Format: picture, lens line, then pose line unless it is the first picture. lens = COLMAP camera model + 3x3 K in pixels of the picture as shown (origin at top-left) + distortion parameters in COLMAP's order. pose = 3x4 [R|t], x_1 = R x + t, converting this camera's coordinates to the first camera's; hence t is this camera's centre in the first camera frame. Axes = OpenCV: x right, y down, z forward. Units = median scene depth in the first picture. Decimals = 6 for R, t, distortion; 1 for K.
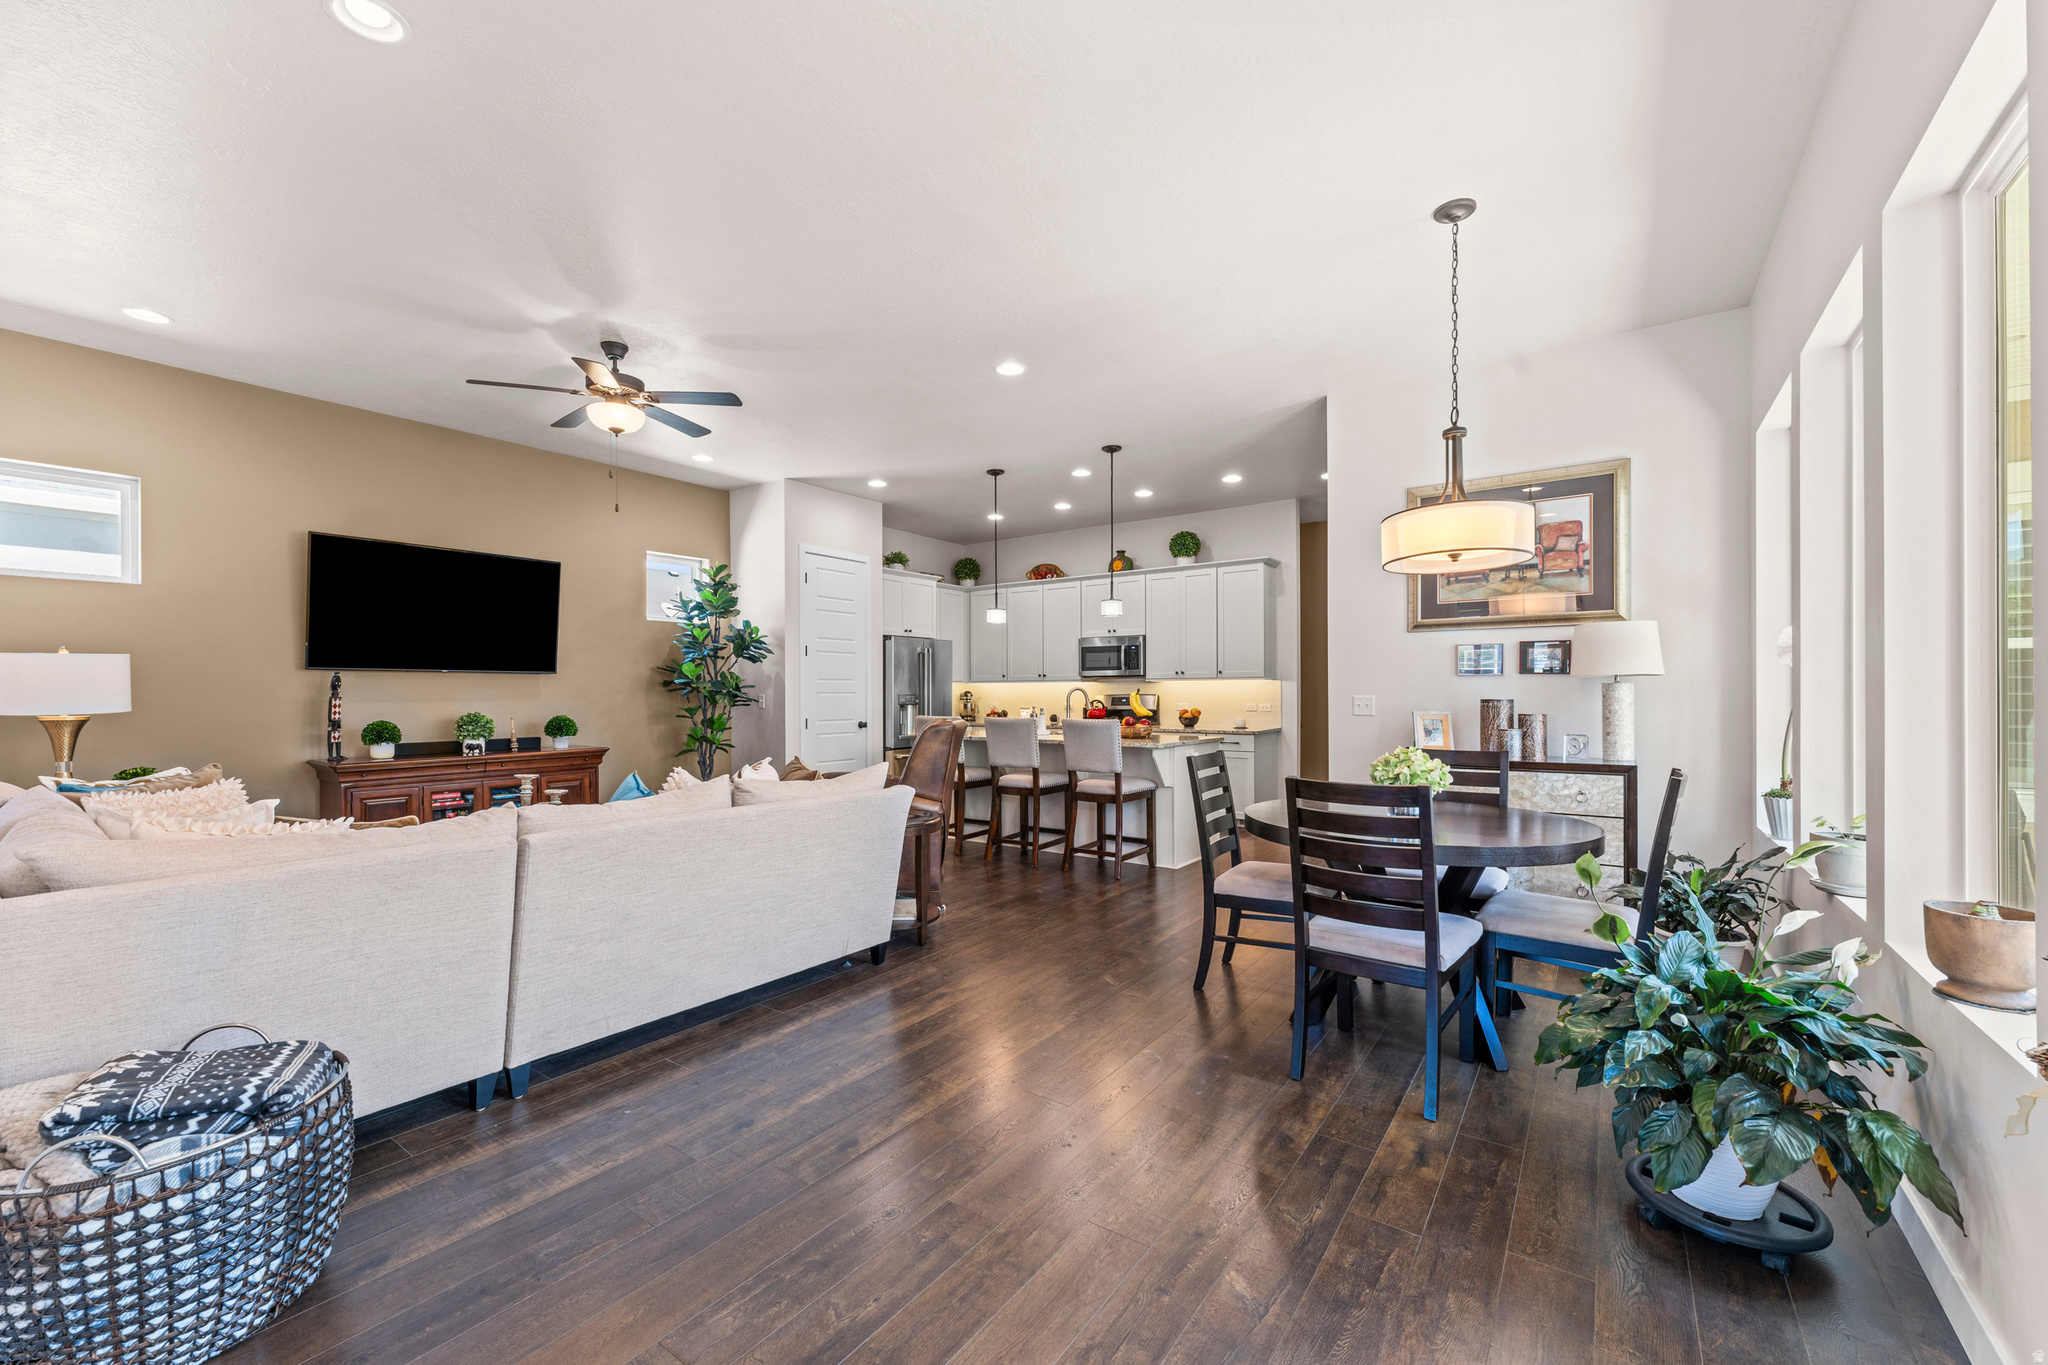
lens RADIAL K [[823.9, 0, 1003.4], [0, 823.9, 698.1], [0, 0, 1]] dist [-0.001256, 0.001119]
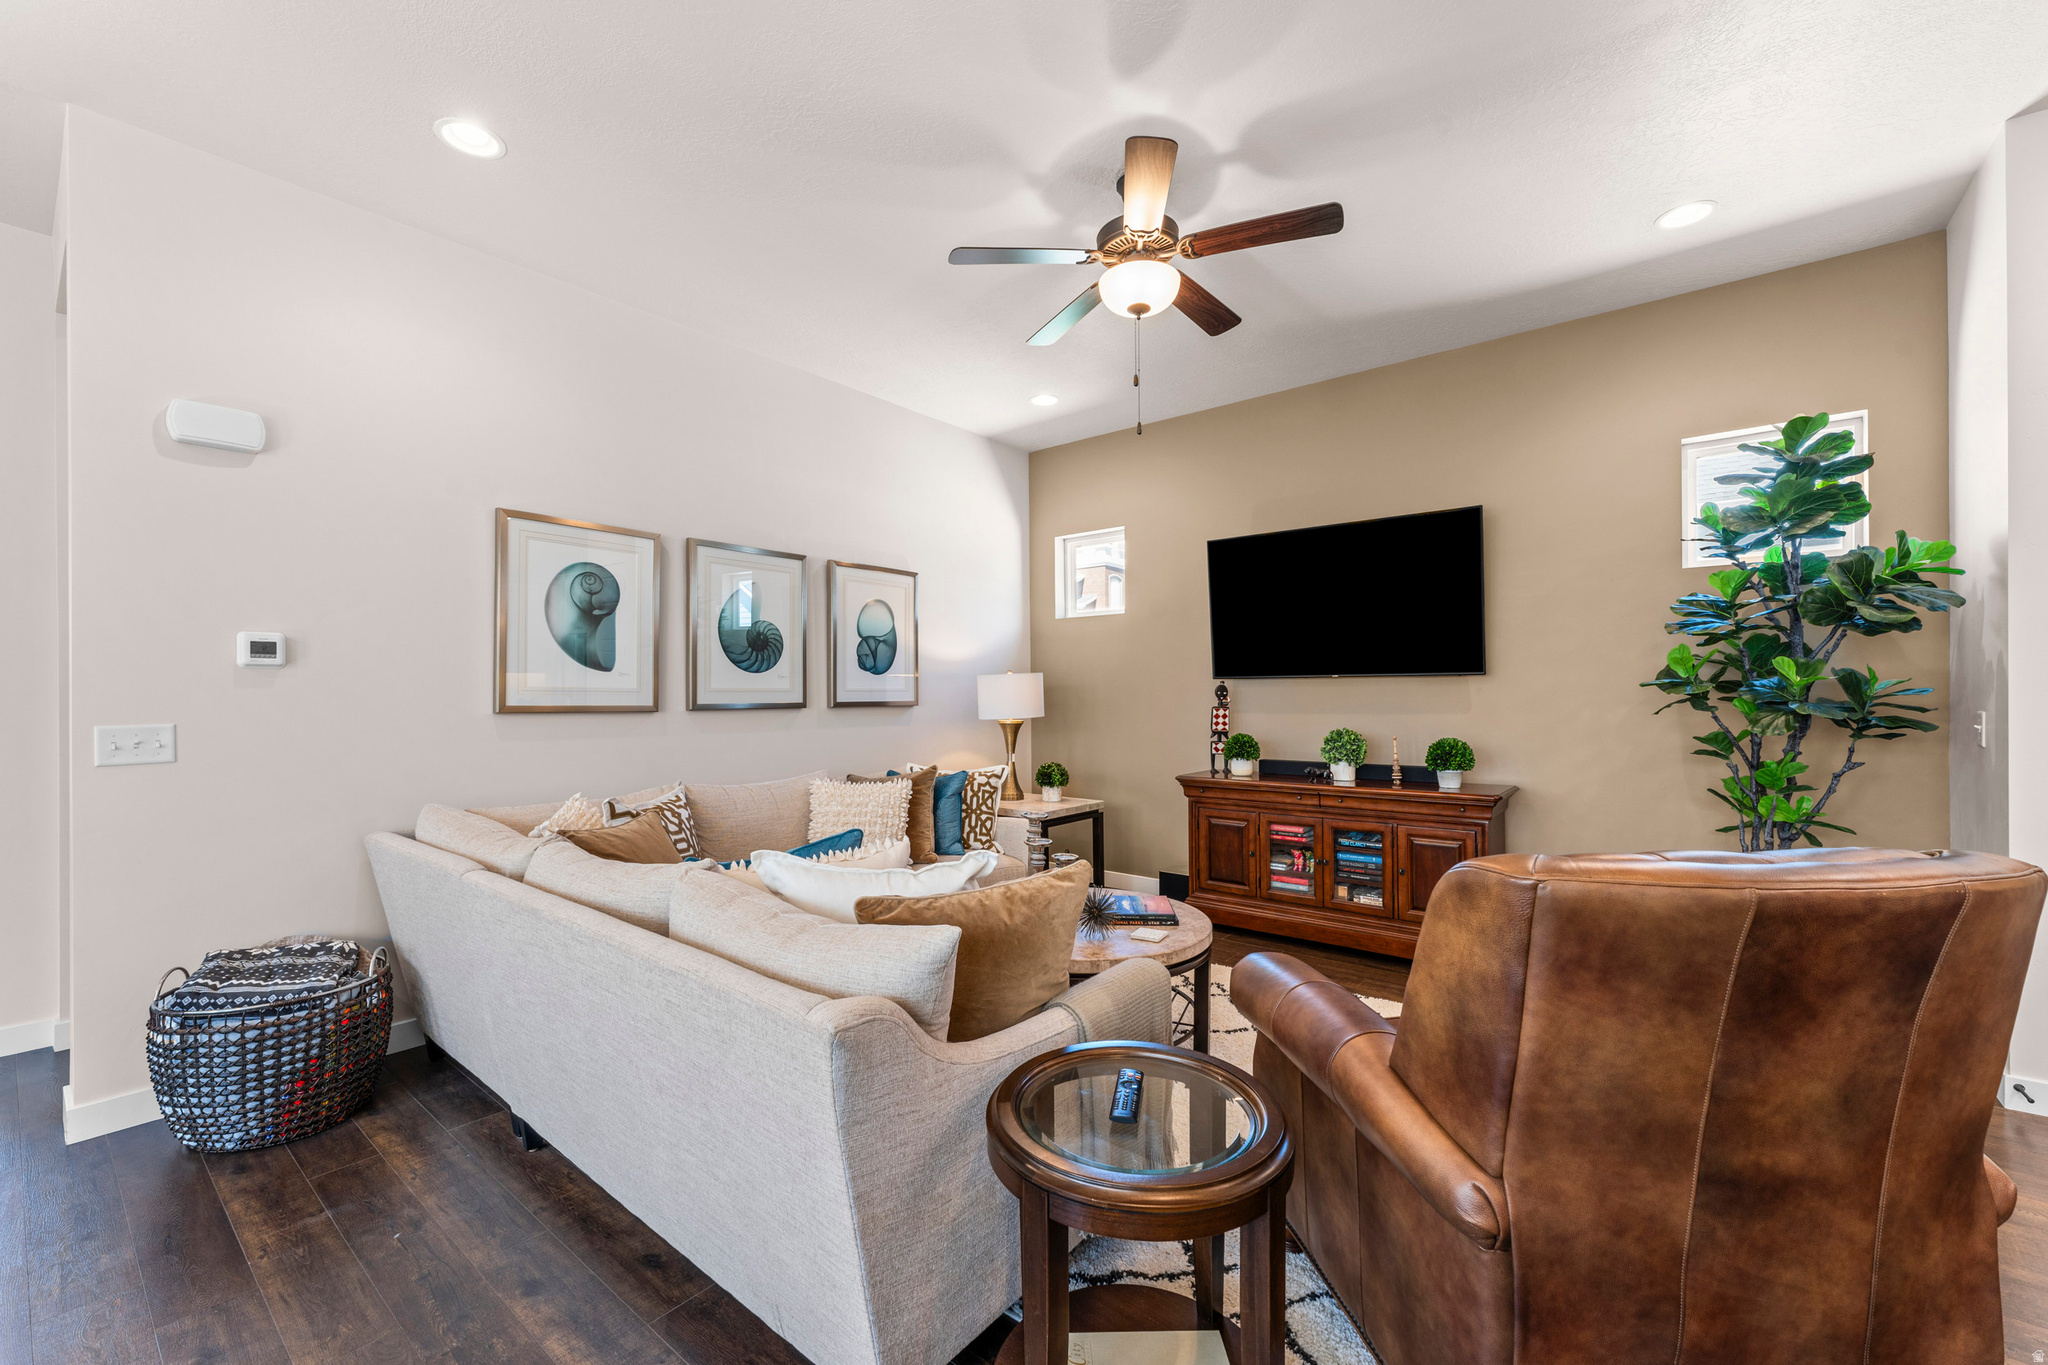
lens RADIAL K [[823.9, 0, 1030.0], [0, 823.9, 701.5], [0, 0, 1]] dist [-0.001256, 0.001119]
pose [[-0.038166, 0.008295, -0.999237, 0.107113], [-0.003011, 0.999960, 0.008416, -0.010626], [0.999267, 0.003330, -0.038140, 0.542053]]
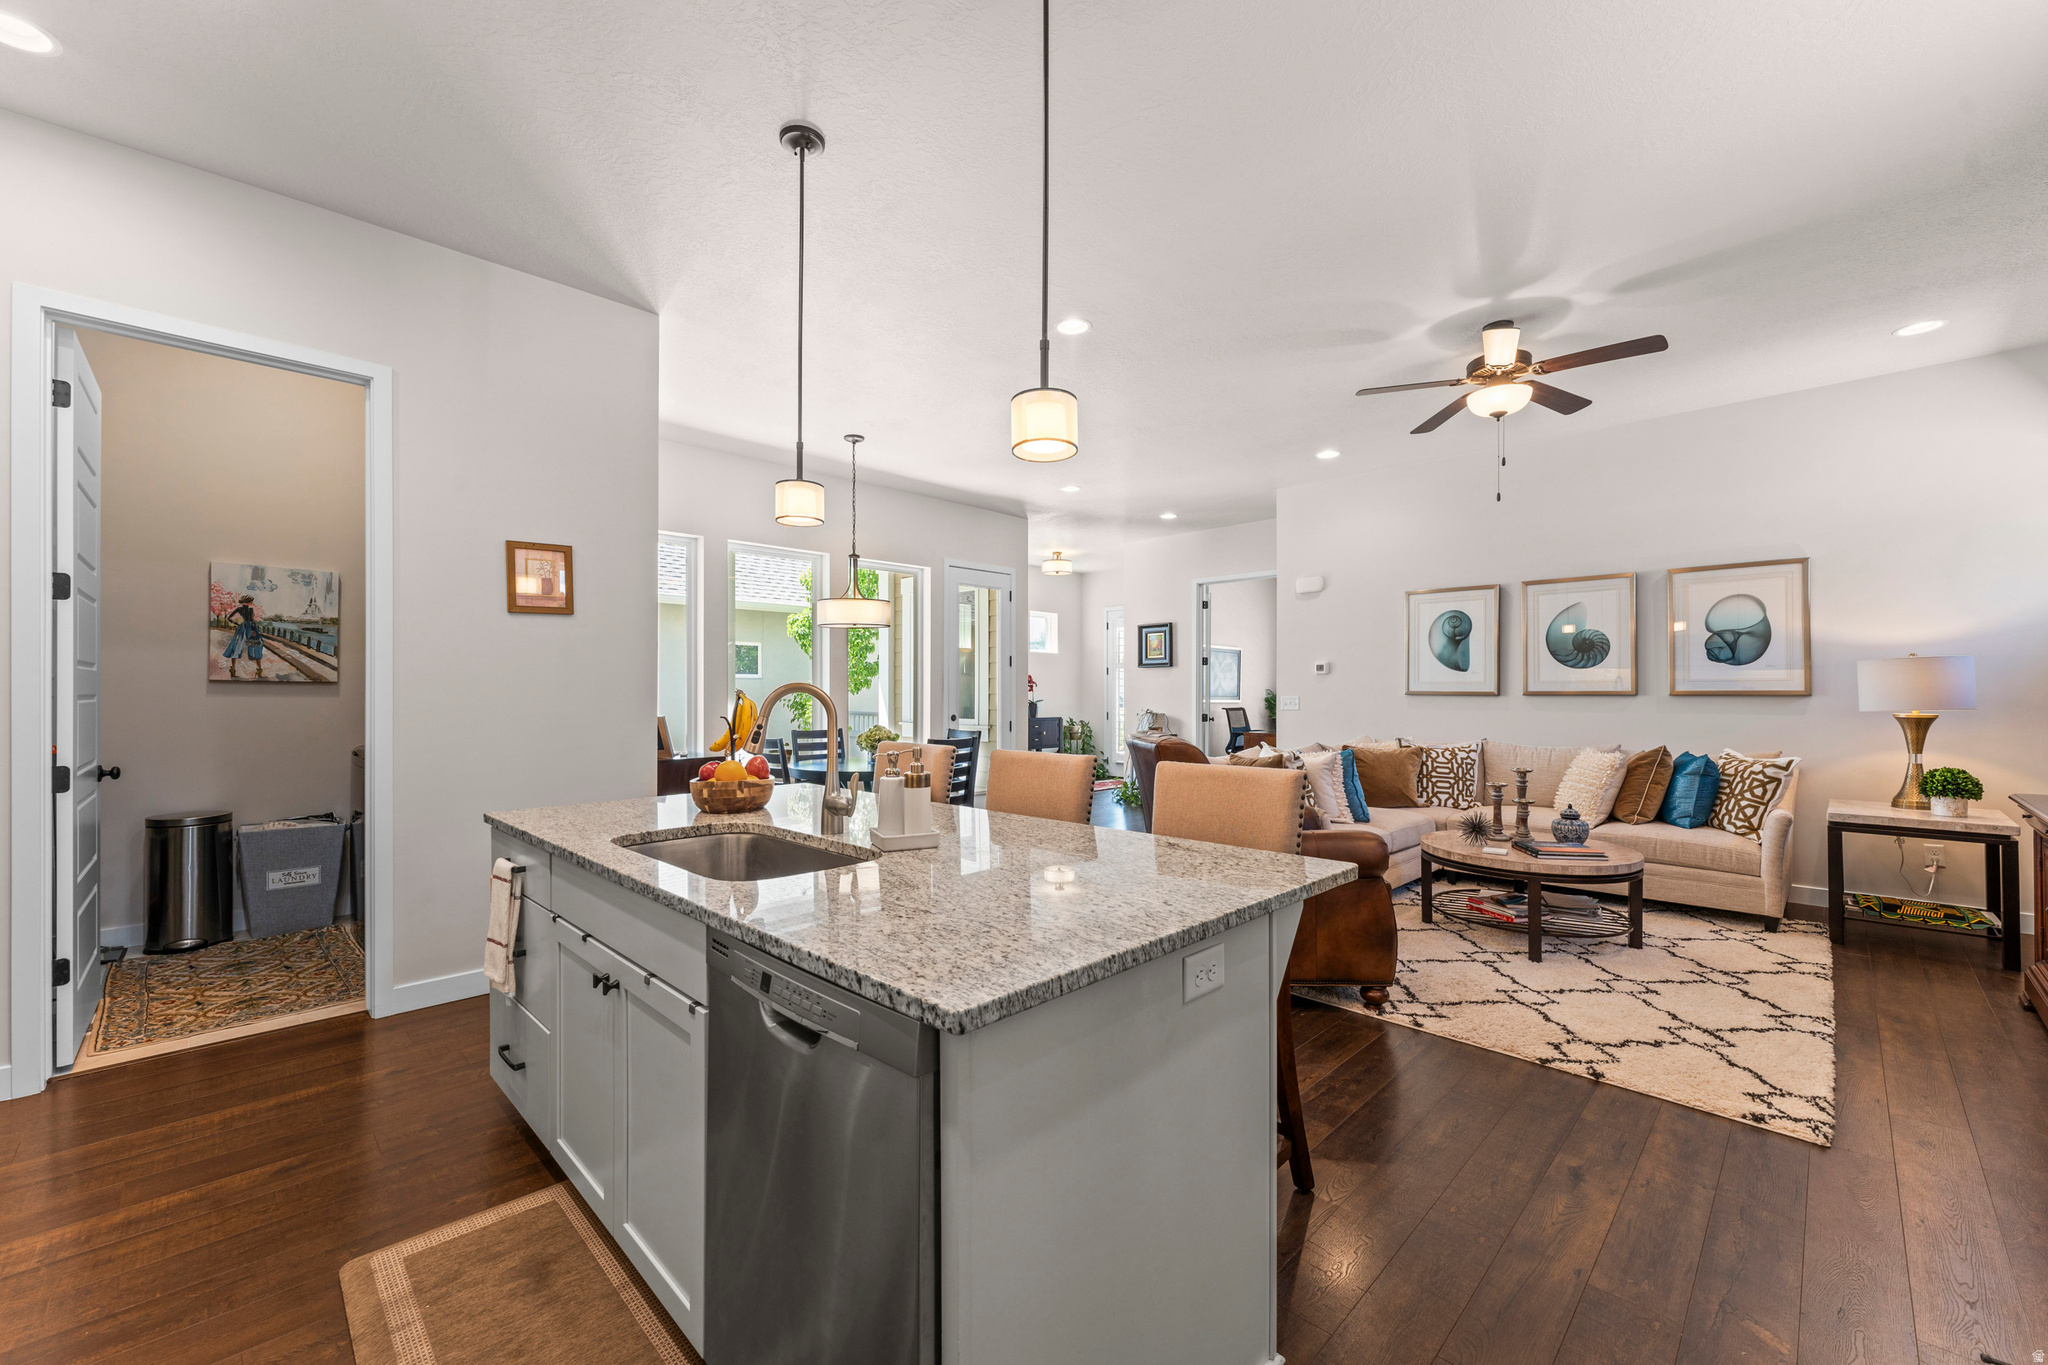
lens RADIAL K [[823.9, 0, 1016.7], [0, 823.9, 691.3], [0, 0, 1]] dist [-0.001256, 0.001119]
pose [[-0.988872, 0.004164, 0.148712, -0.041306], [0.005262, 0.999962, 0.006993, -0.011881], [-0.148677, 0.007698, -0.988856, 1.157023]]
